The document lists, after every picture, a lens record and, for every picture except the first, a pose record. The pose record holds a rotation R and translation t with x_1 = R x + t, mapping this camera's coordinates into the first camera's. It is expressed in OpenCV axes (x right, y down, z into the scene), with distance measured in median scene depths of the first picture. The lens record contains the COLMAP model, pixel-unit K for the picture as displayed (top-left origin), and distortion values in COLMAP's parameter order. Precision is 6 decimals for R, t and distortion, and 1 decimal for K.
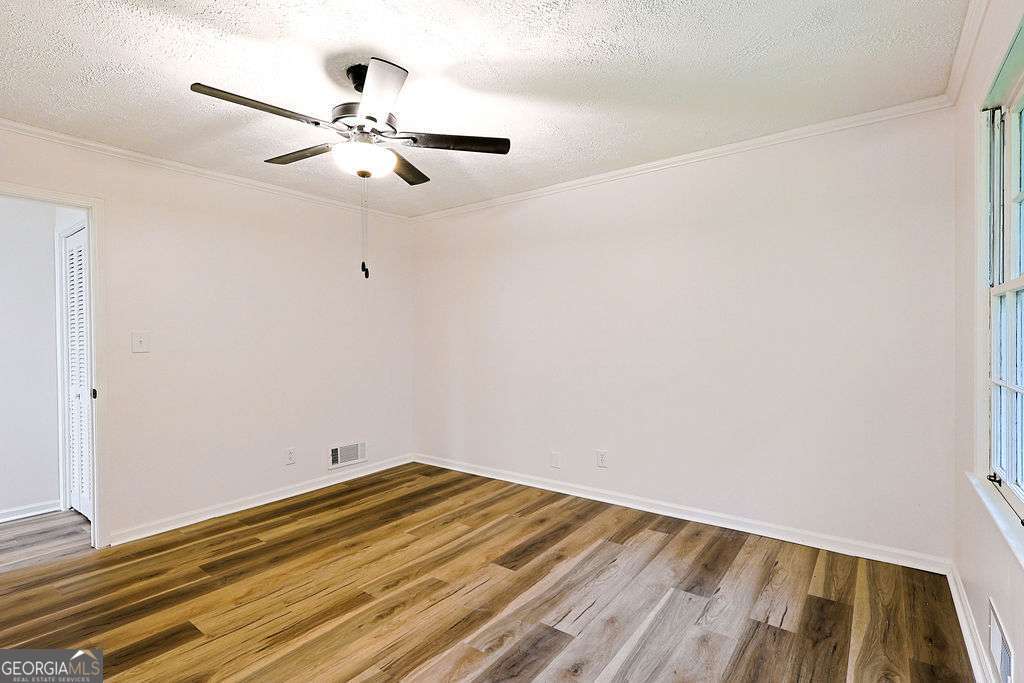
lens RADIAL K [[484.5, 0, 513.5], [0, 484.5, 342.1], [0, 0, 1]] dist [-0.000923, 0.000385]
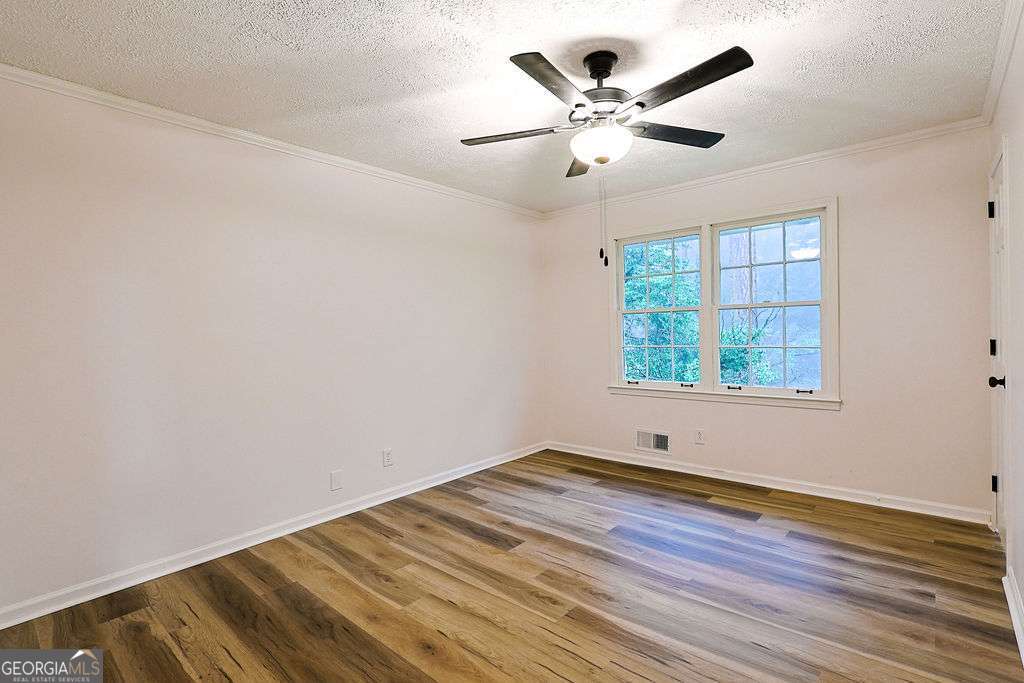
lens RADIAL K [[484.5, 0, 513.5], [0, 484.5, 342.1], [0, 0, 1]] dist [-0.000923, 0.000385]
pose [[0.068011, -0.011313, 0.997620, -1.031579], [0.033907, 0.999384, 0.009022, 0.007103], [-0.997108, 0.033213, 0.068353, 0.883441]]
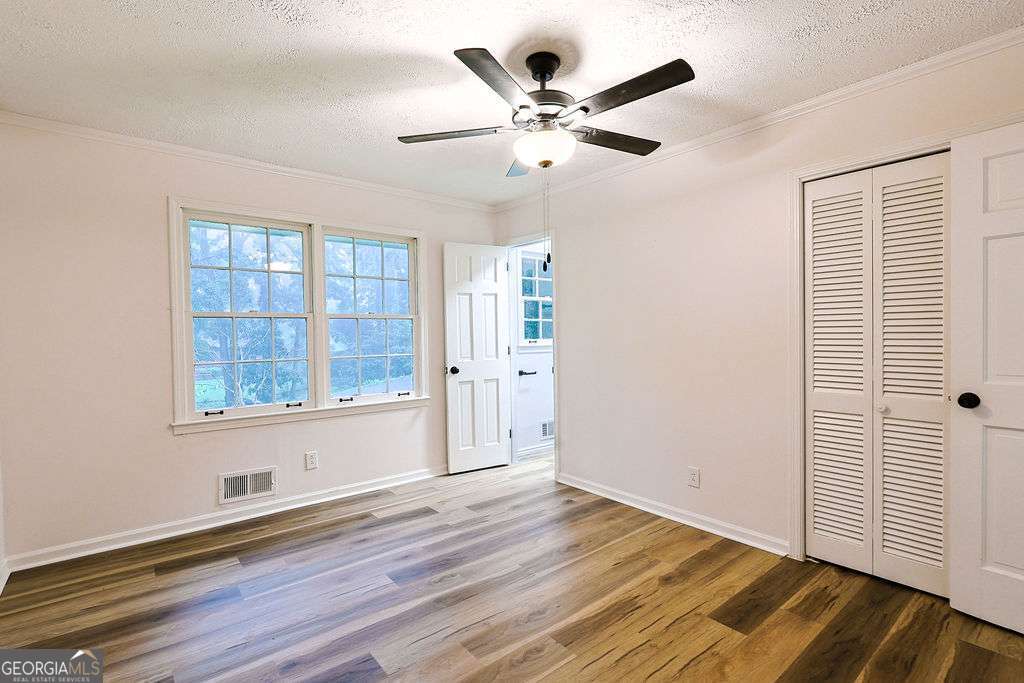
lens RADIAL K [[484.5, 0, 513.5], [0, 484.5, 342.1], [0, 0, 1]] dist [-0.000923, 0.000385]
pose [[-0.971568, 0.017150, 0.236140, -0.367961], [0.024530, 0.999297, 0.028353, -0.013949], [-0.235488, 0.033339, -0.971305, 1.553095]]
